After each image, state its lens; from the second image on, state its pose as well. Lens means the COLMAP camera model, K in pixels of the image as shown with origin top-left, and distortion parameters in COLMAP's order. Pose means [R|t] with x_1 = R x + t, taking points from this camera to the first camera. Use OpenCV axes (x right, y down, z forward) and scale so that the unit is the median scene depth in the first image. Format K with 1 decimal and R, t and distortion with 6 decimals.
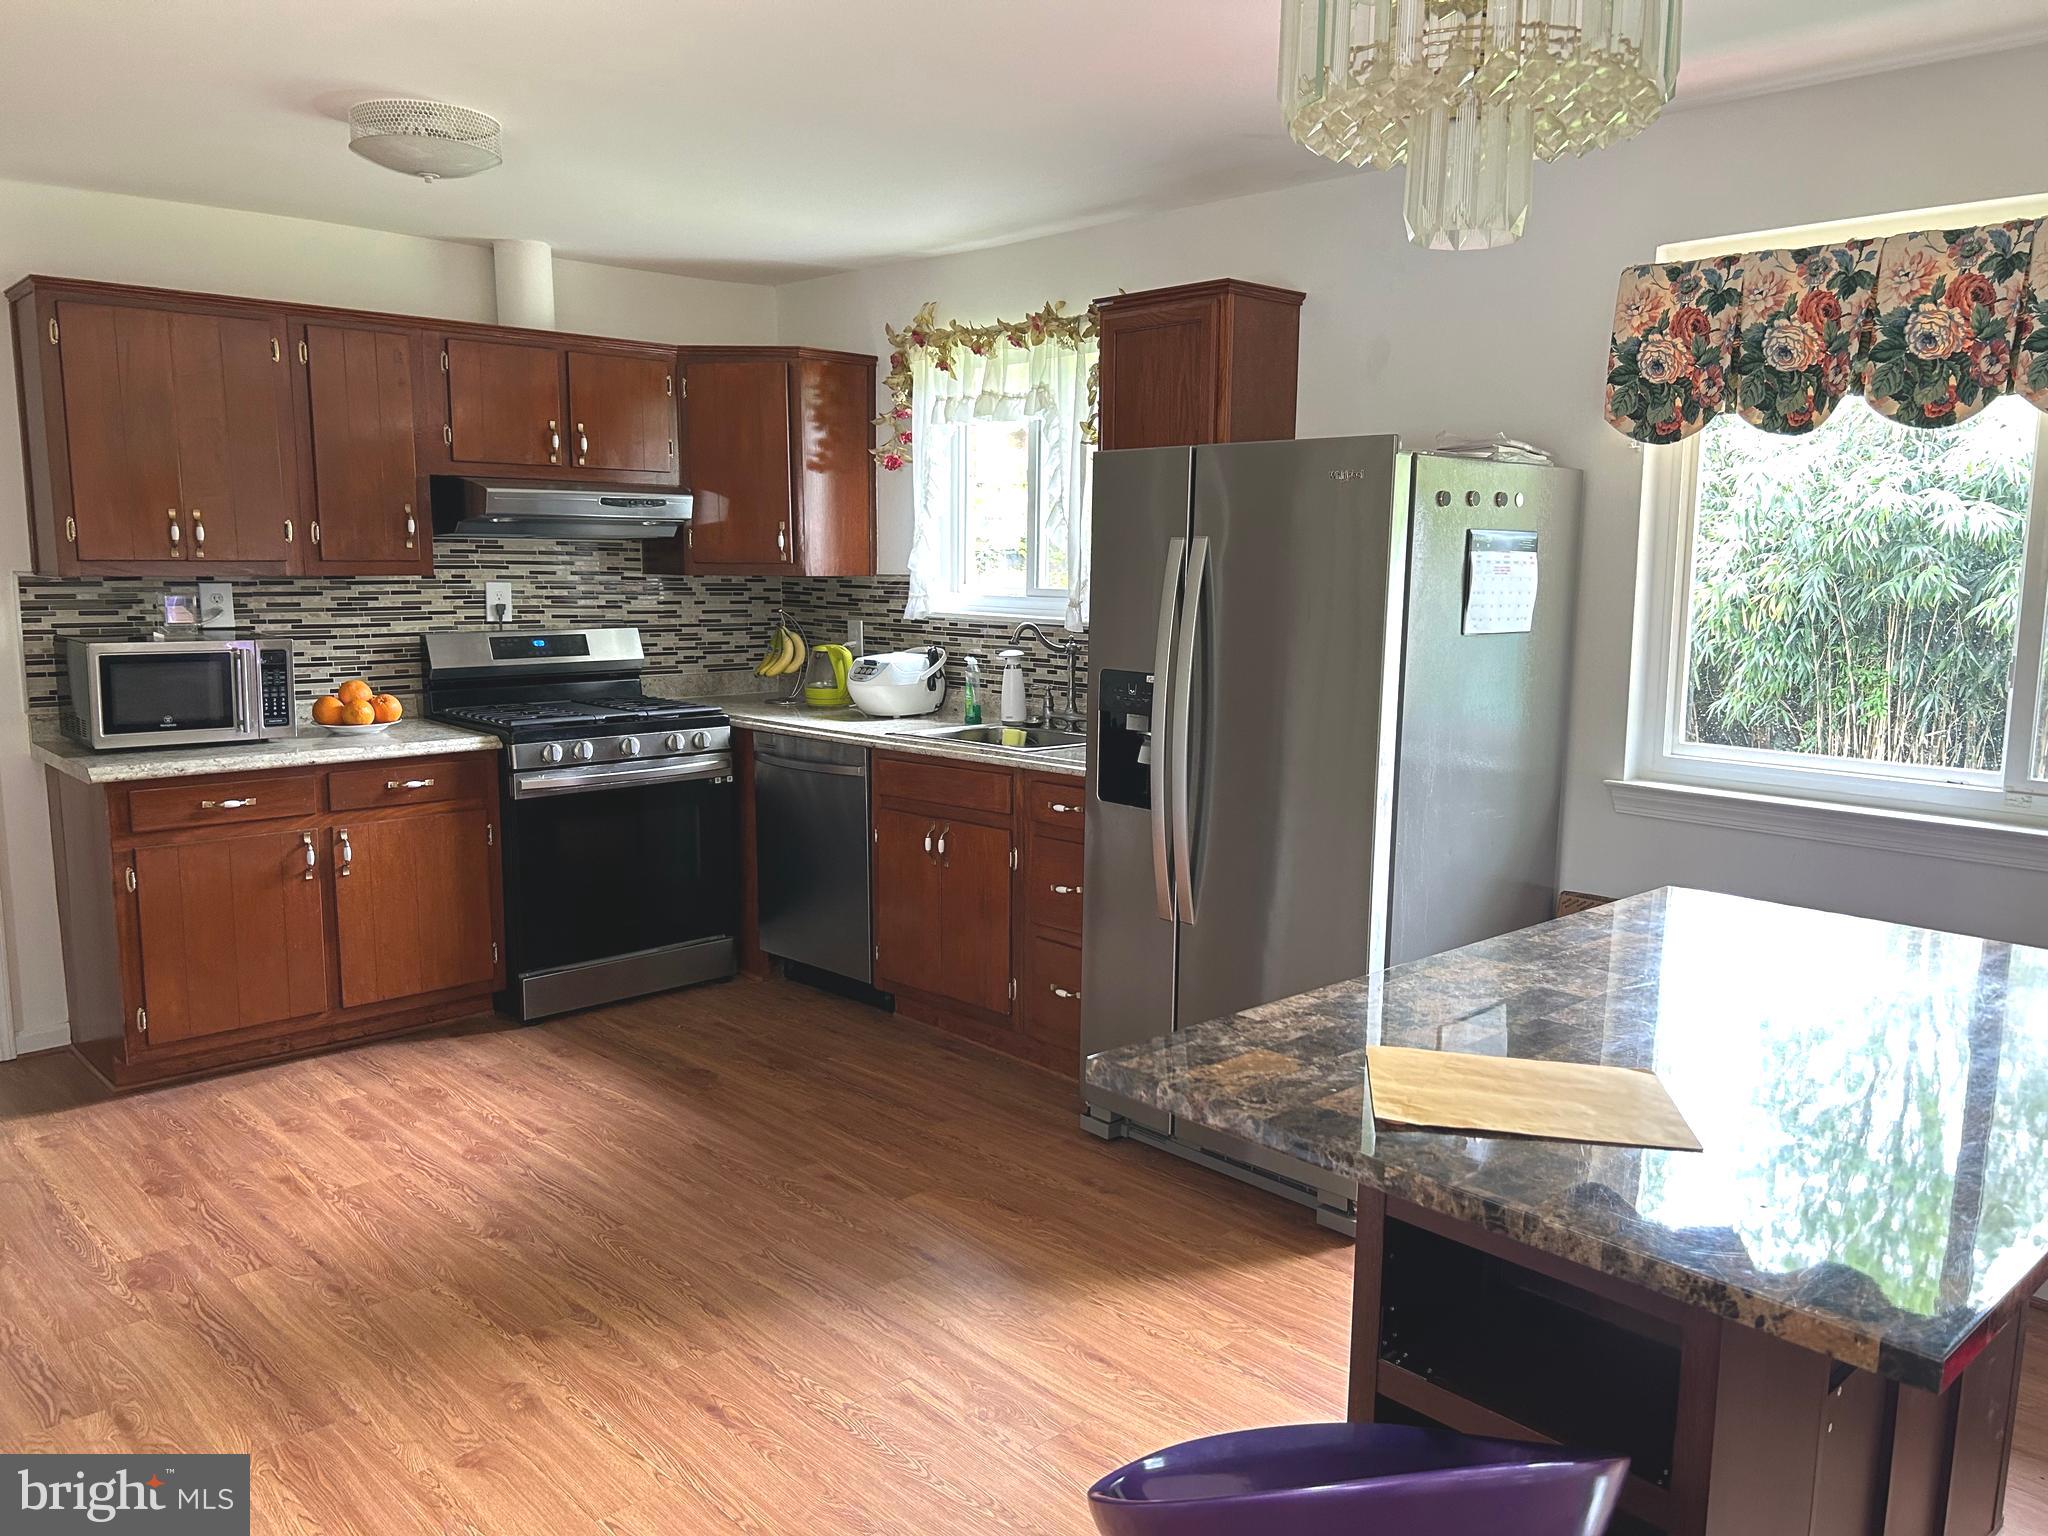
lens RADIAL K [[1574.9, 0, 1025.1], [0, 1574.9, 747.1], [0, 0, 1]] dist [0.136157, -0.134815]
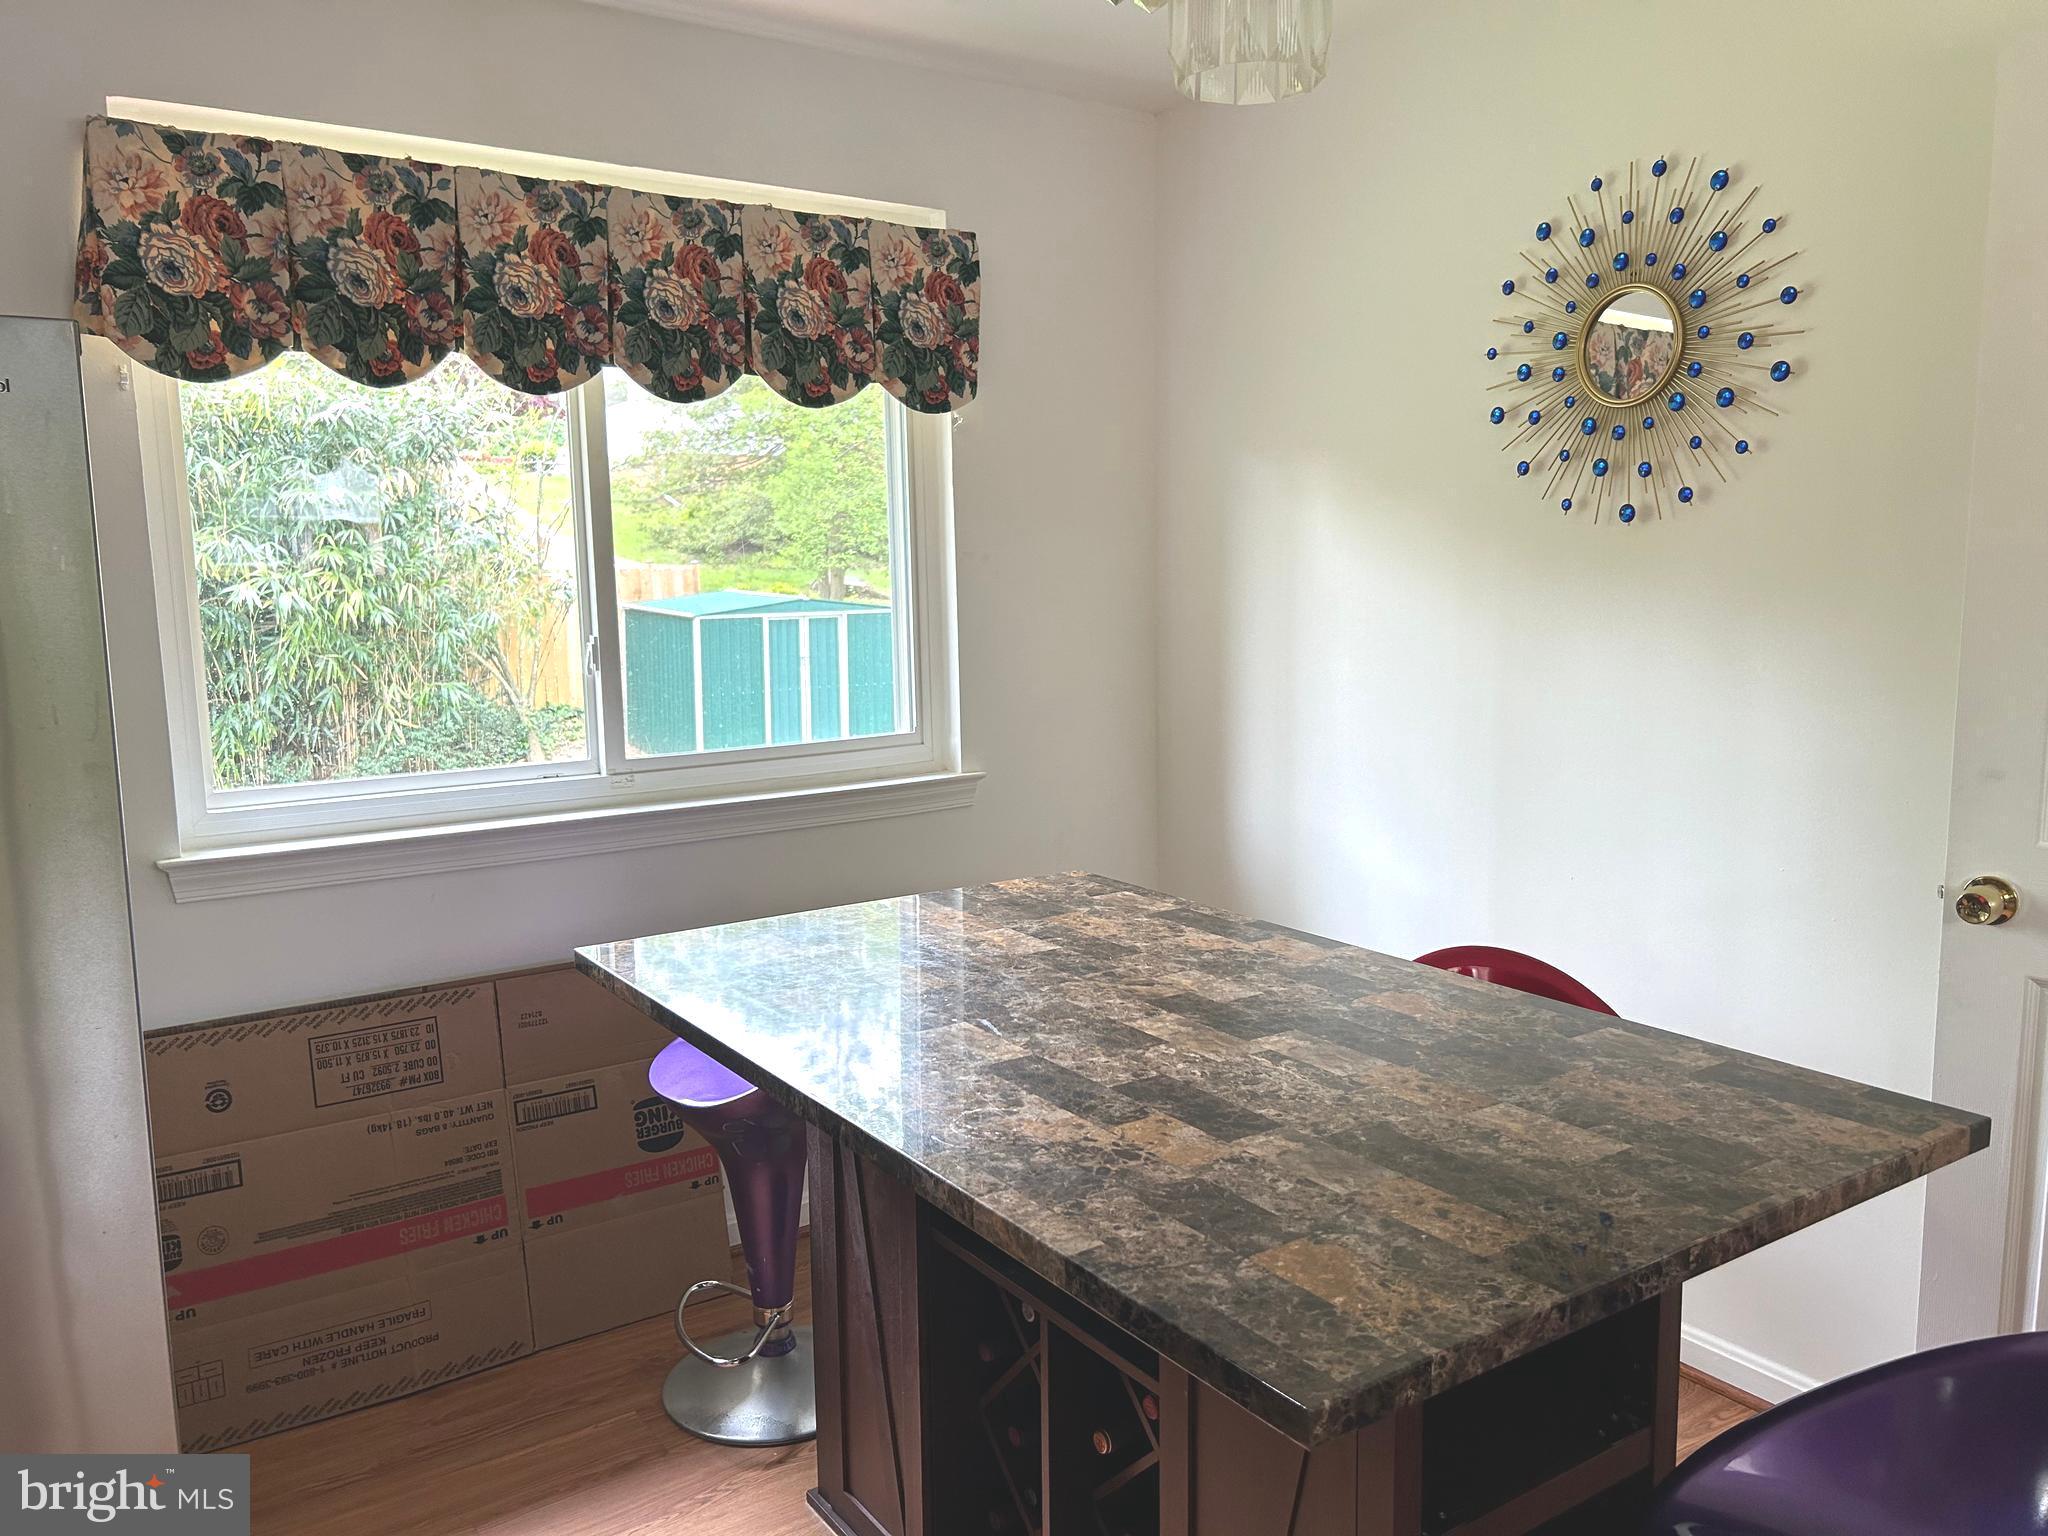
lens RADIAL K [[1574.9, 0, 1025.1], [0, 1574.9, 747.1], [0, 0, 1]] dist [0.136157, -0.134815]
pose [[0.134180, -0.166681, 0.976838, -0.329496], [0.126765, 0.980541, 0.149900, -0.097999], [-0.982816, 0.103715, 0.152699, 0.595582]]
